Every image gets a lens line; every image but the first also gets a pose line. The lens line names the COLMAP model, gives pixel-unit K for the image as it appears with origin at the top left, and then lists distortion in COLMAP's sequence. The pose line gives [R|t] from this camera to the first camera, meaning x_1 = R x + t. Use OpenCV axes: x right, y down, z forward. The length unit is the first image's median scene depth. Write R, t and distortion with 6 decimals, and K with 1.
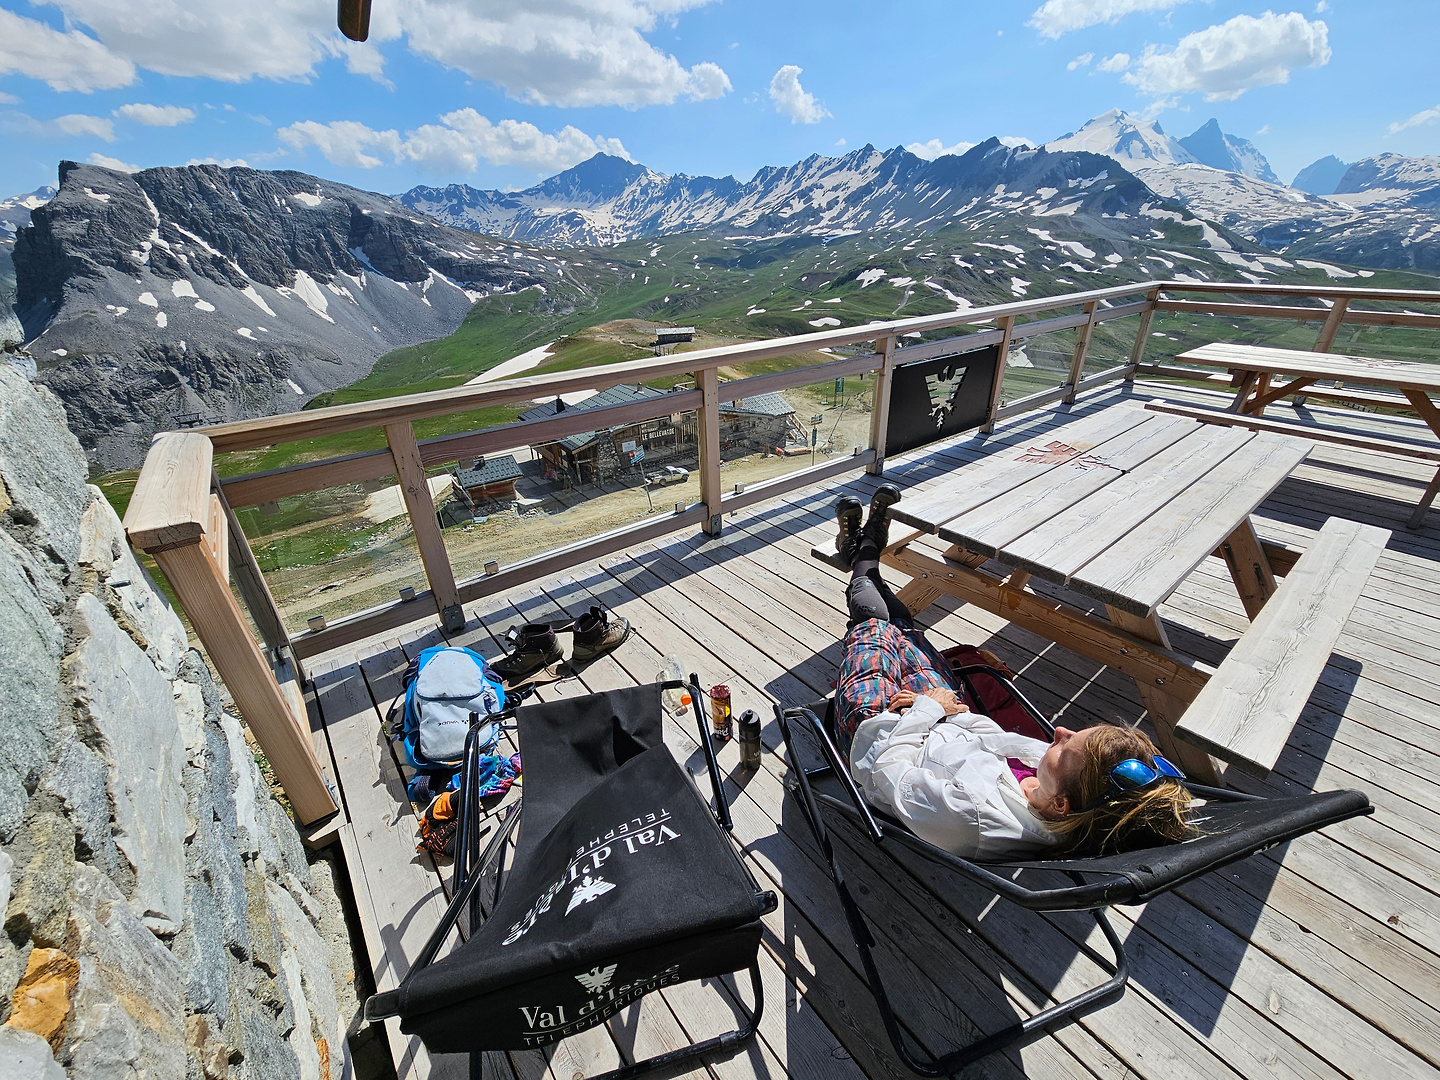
lens RADIAL K [[572.8, 0, 722.0], [0, 572.8, 536.2], [0, 0, 1]] dist [-0.015447, -0.000472]
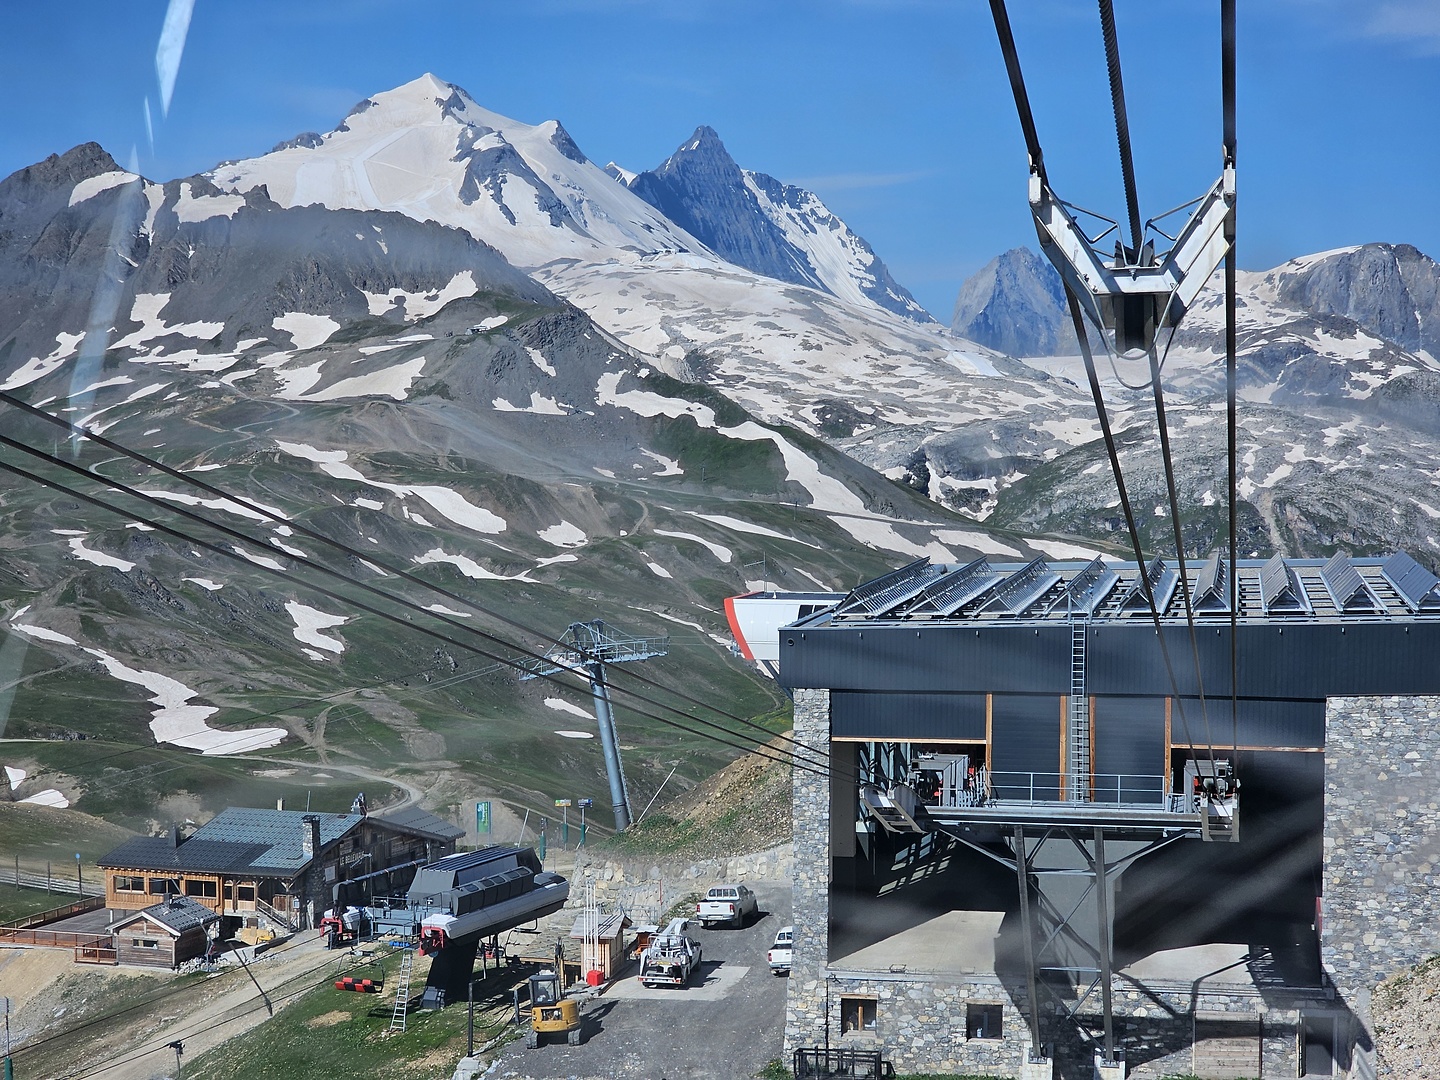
lens RADIAL K [[2841.0, 0, 720.9], [0, 2841.0, 539.4], [0, 0, 1]] dist [0.171636, 0.000000]
pose [[0.806436, 0.000781, 0.591321, -0.135056], [0.255109, 0.901690, -0.349105, 0.061214], [-0.533461, 0.432382, 0.726956, -0.143882]]
